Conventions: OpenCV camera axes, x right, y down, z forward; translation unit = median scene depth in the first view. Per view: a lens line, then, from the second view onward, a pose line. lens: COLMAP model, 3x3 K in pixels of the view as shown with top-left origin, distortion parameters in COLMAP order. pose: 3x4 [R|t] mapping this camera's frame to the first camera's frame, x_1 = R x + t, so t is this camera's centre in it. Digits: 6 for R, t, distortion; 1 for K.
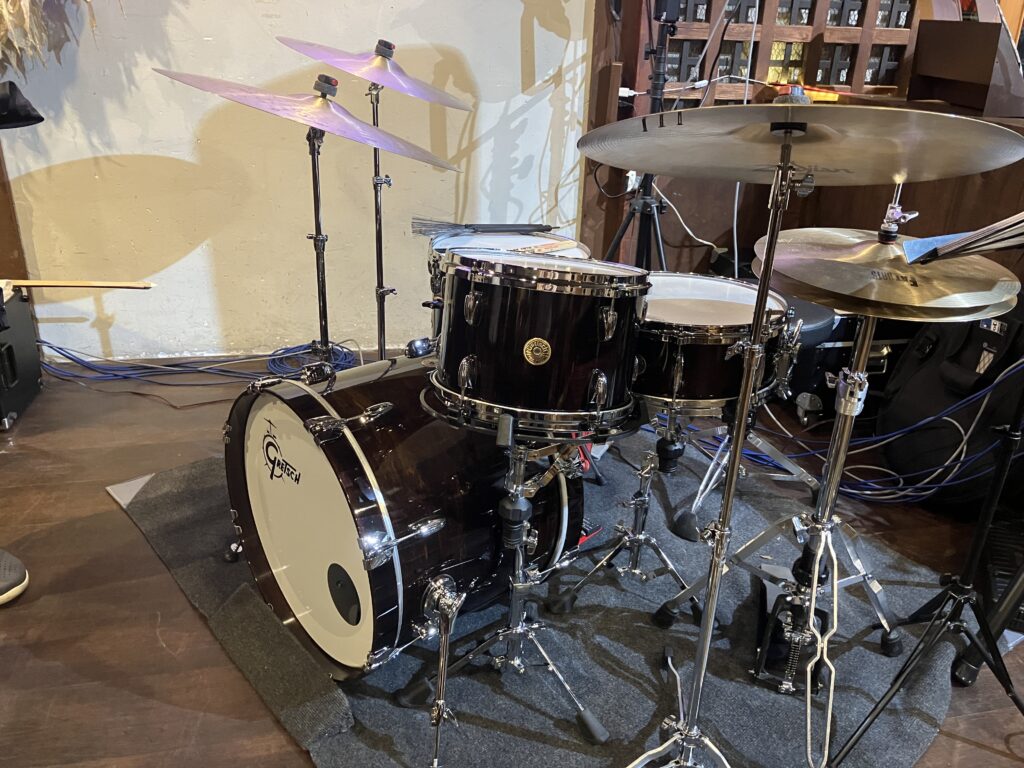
lens RADIAL K [[847.3, 0, 504.4], [0, 847.3, 357.3], [0, 0, 1]] dist [0.001794, 0.001954]
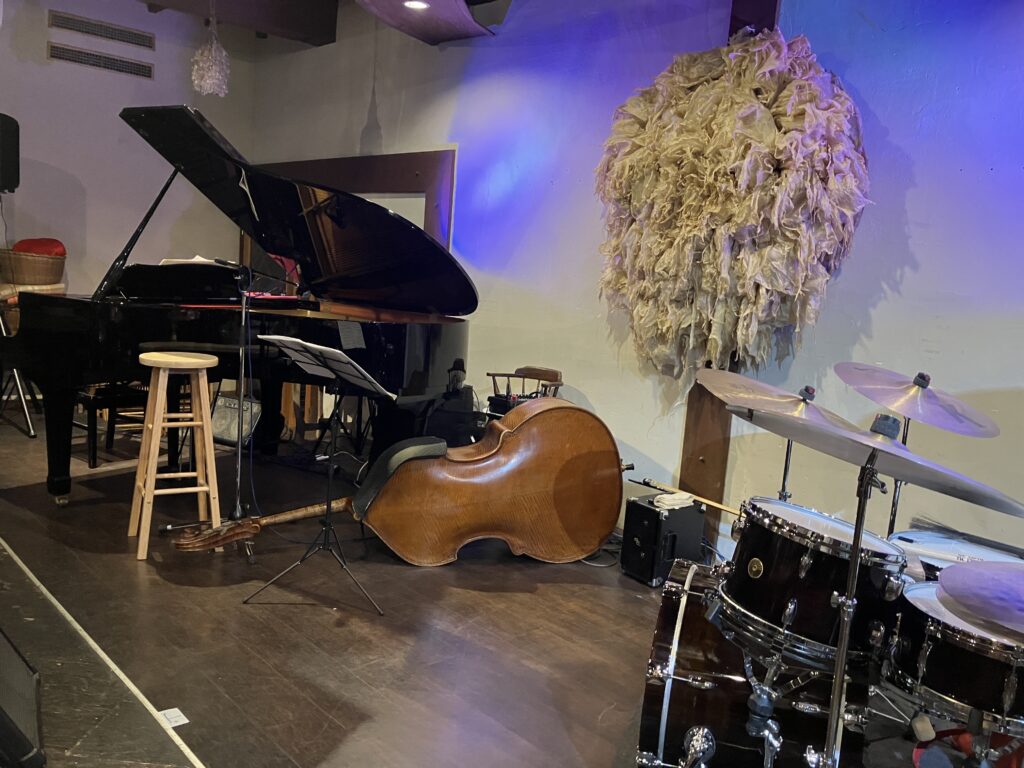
lens RADIAL K [[847.3, 0, 512.7], [0, 847.3, 386.4], [0, 0, 1]] dist [0.001794, 0.001954]
pose [[0.504527, 0.122351, -0.854683, 0.530144], [-0.388857, 0.916027, -0.098413, 0.005066], [0.770871, 0.382002, 0.509737, -0.094188]]
